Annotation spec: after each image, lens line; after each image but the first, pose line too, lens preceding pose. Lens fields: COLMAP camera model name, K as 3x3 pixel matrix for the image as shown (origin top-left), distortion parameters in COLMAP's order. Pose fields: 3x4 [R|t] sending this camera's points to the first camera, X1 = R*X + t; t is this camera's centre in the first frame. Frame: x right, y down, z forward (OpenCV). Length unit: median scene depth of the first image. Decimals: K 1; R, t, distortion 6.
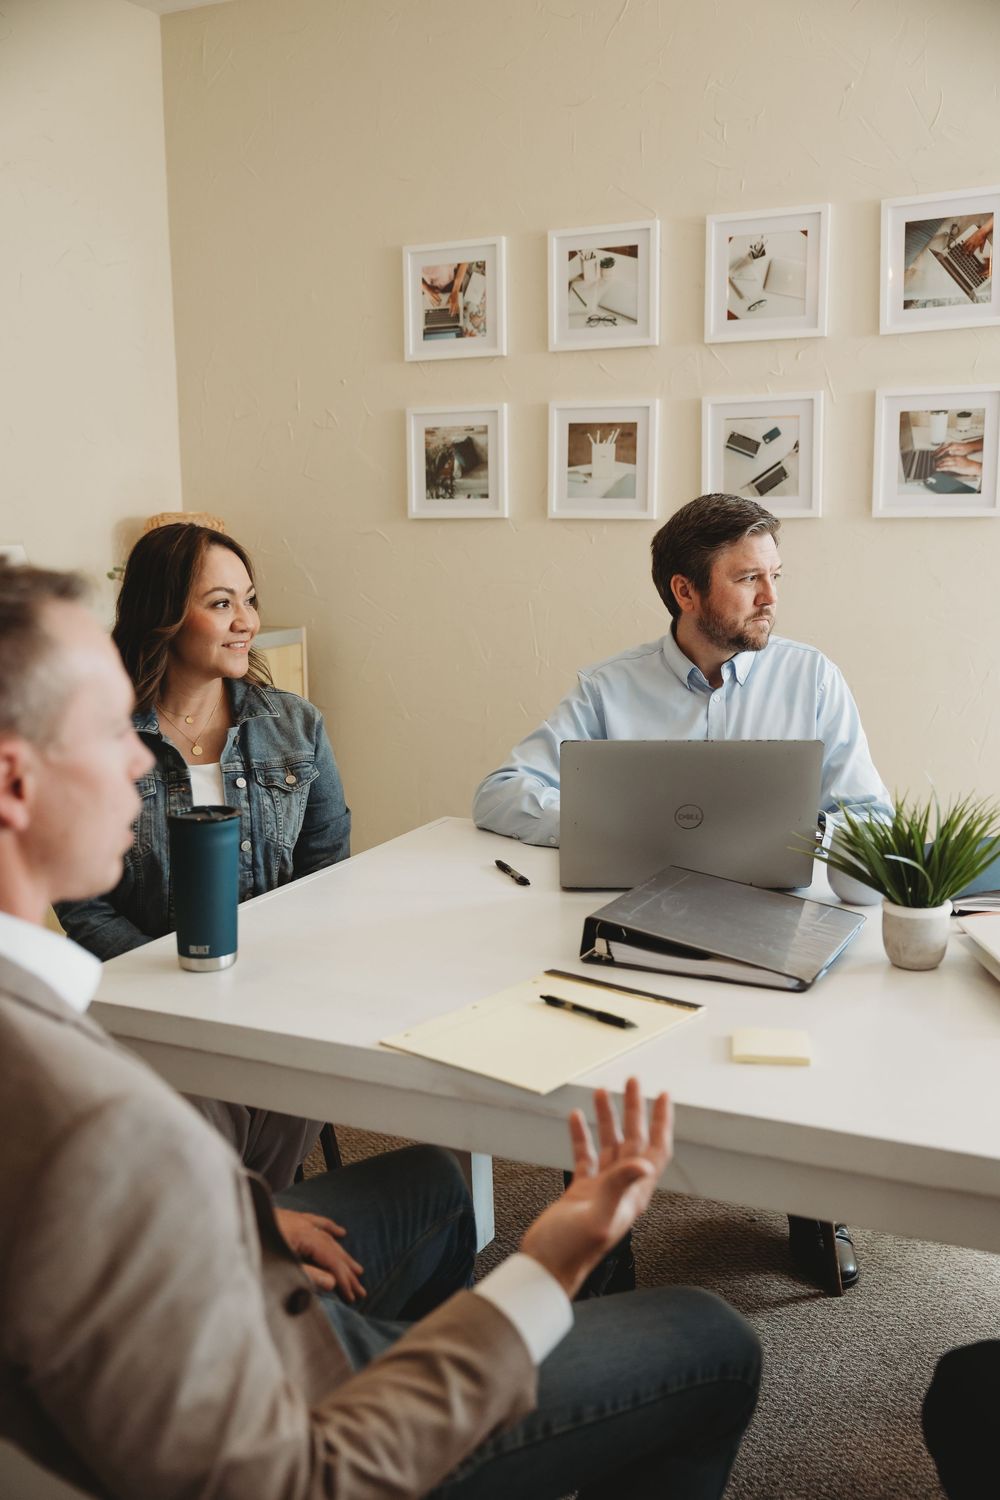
lens RADIAL K [[1351.3, 0, 499.5], [0, 1351.3, 732.0], [0, 0, 1]] dist [-0.015180, 0.006748]
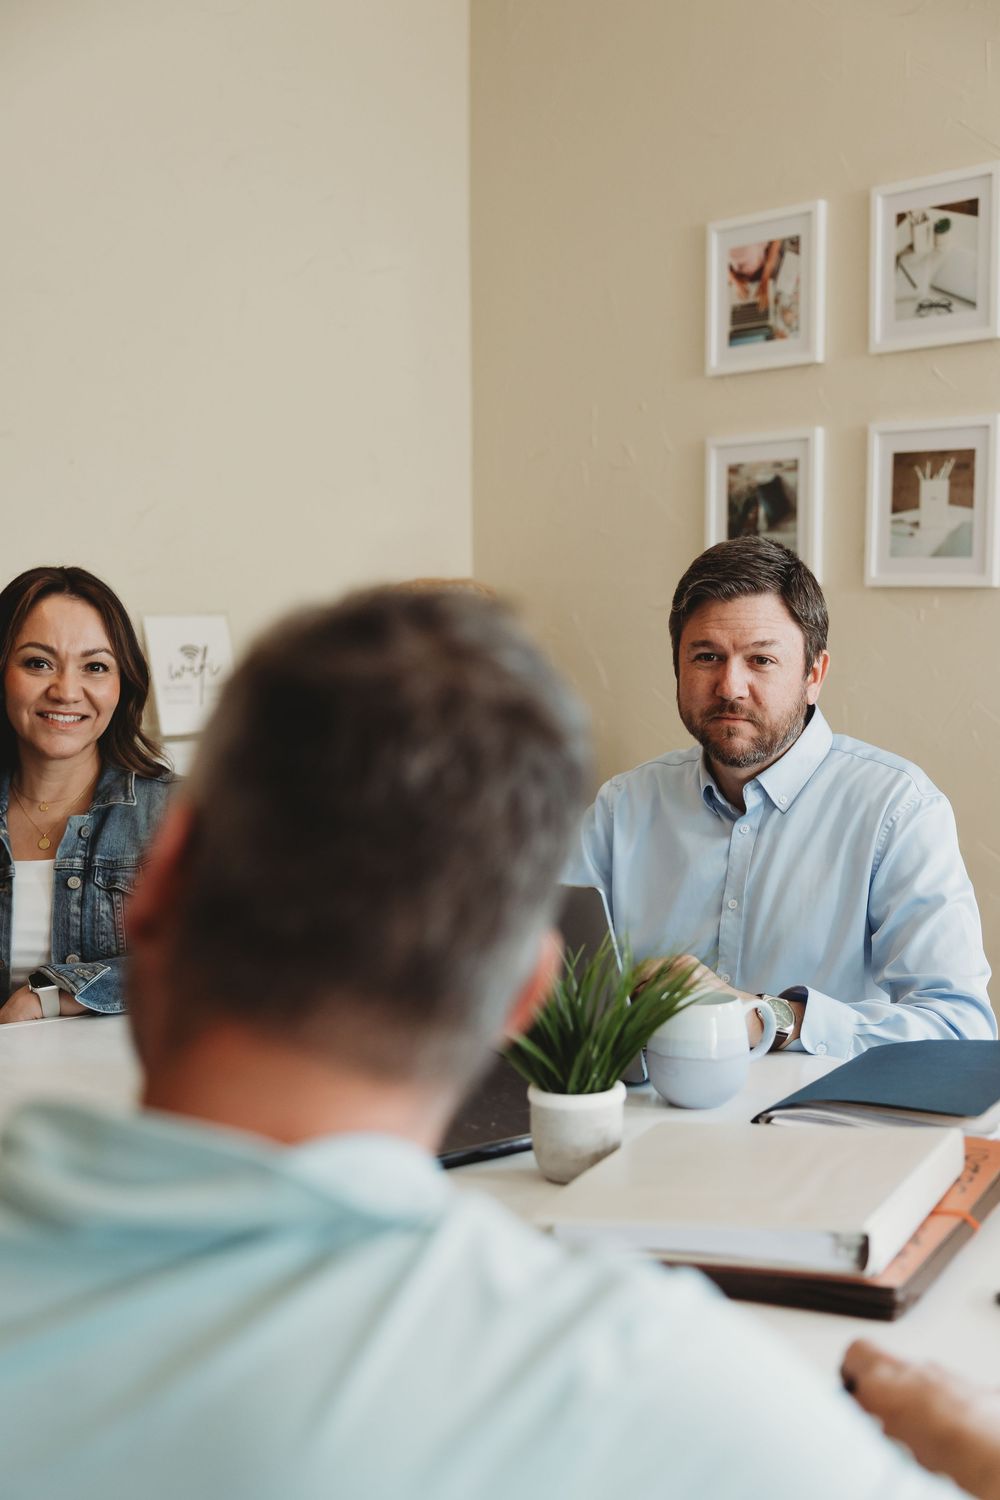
lens RADIAL K [[1947.7, 0, 470.0], [0, 1947.7, 753.9], [0, 0, 1]] dist [-0.010570, 0.047230]
pose [[0.907385, 0.037516, -0.418624, 0.292854], [-0.071596, 0.995248, -0.065998, 0.011165], [0.414158, 0.089857, 0.905759, 0.002457]]
